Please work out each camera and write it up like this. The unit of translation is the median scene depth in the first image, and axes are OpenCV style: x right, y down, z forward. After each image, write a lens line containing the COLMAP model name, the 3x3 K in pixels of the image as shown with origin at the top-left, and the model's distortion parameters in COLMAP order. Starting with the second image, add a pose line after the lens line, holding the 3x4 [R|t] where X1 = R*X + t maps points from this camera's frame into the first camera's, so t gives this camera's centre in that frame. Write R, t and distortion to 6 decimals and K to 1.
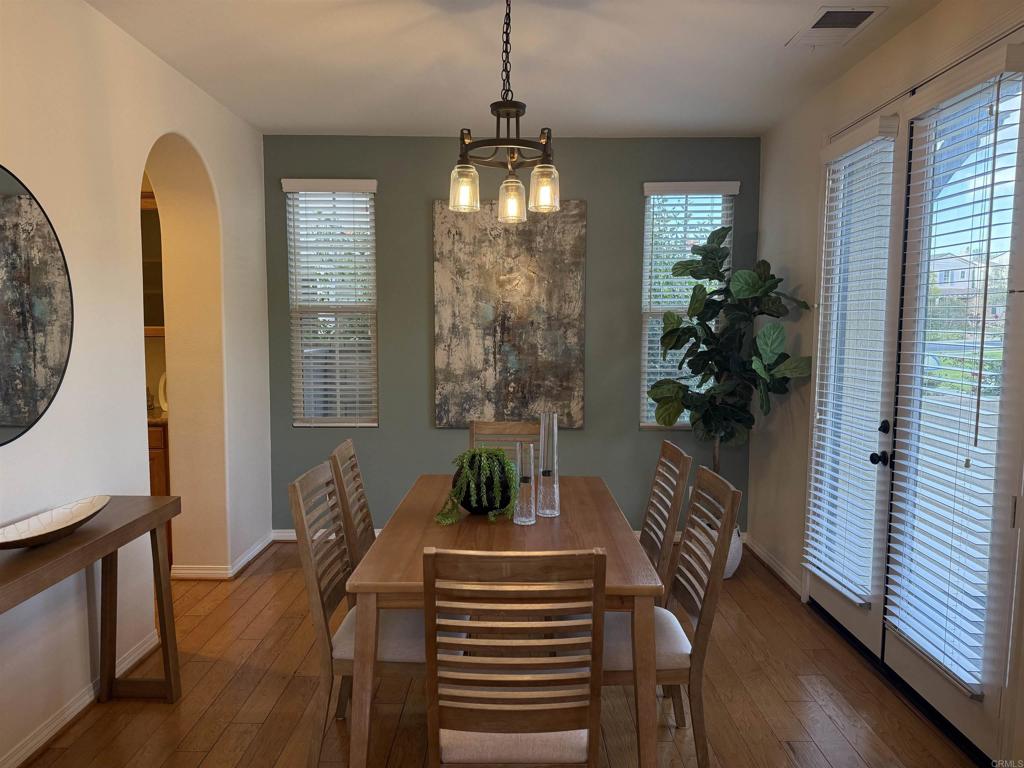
lens RADIAL K [[723.7, 0, 509.1], [0, 723.7, 390.6], [0, 0, 1]] dist [0.061004, -0.062670]
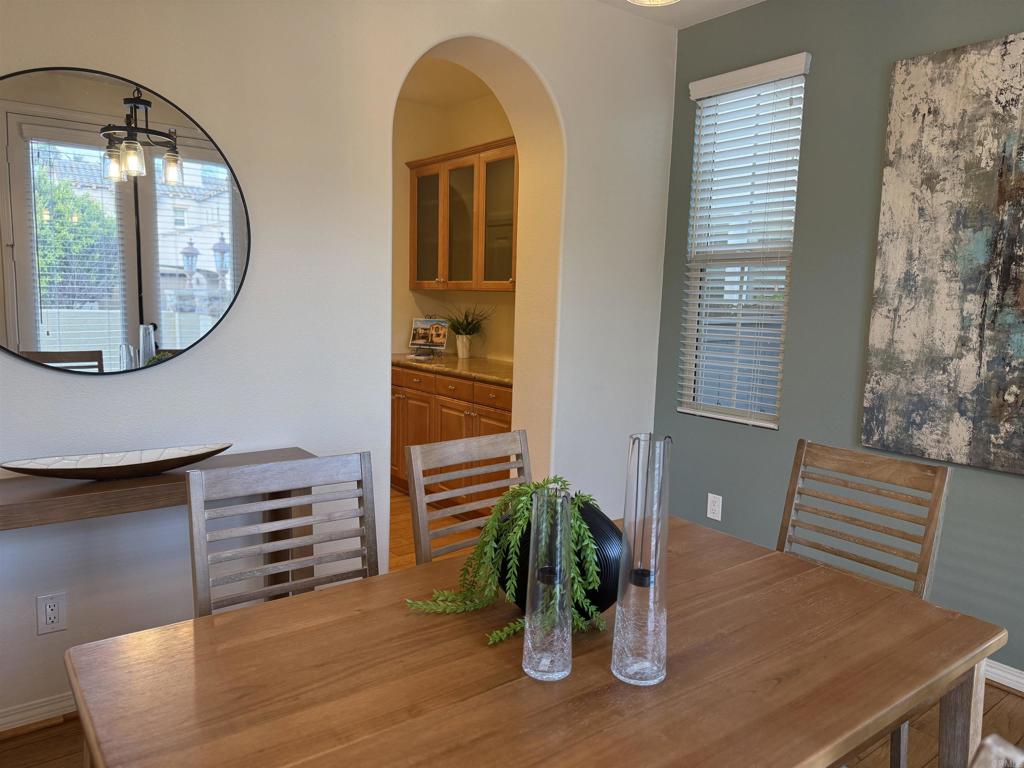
lens RADIAL K [[723.7, 0, 513.9], [0, 723.7, 377.9], [0, 0, 1]] dist [0.061004, -0.062670]
pose [[0.612187, 0.100945, -0.784243, 0.196709], [-0.095477, 0.993998, 0.053413, -0.010262], [0.784928, 0.042178, 0.618150, 0.397837]]
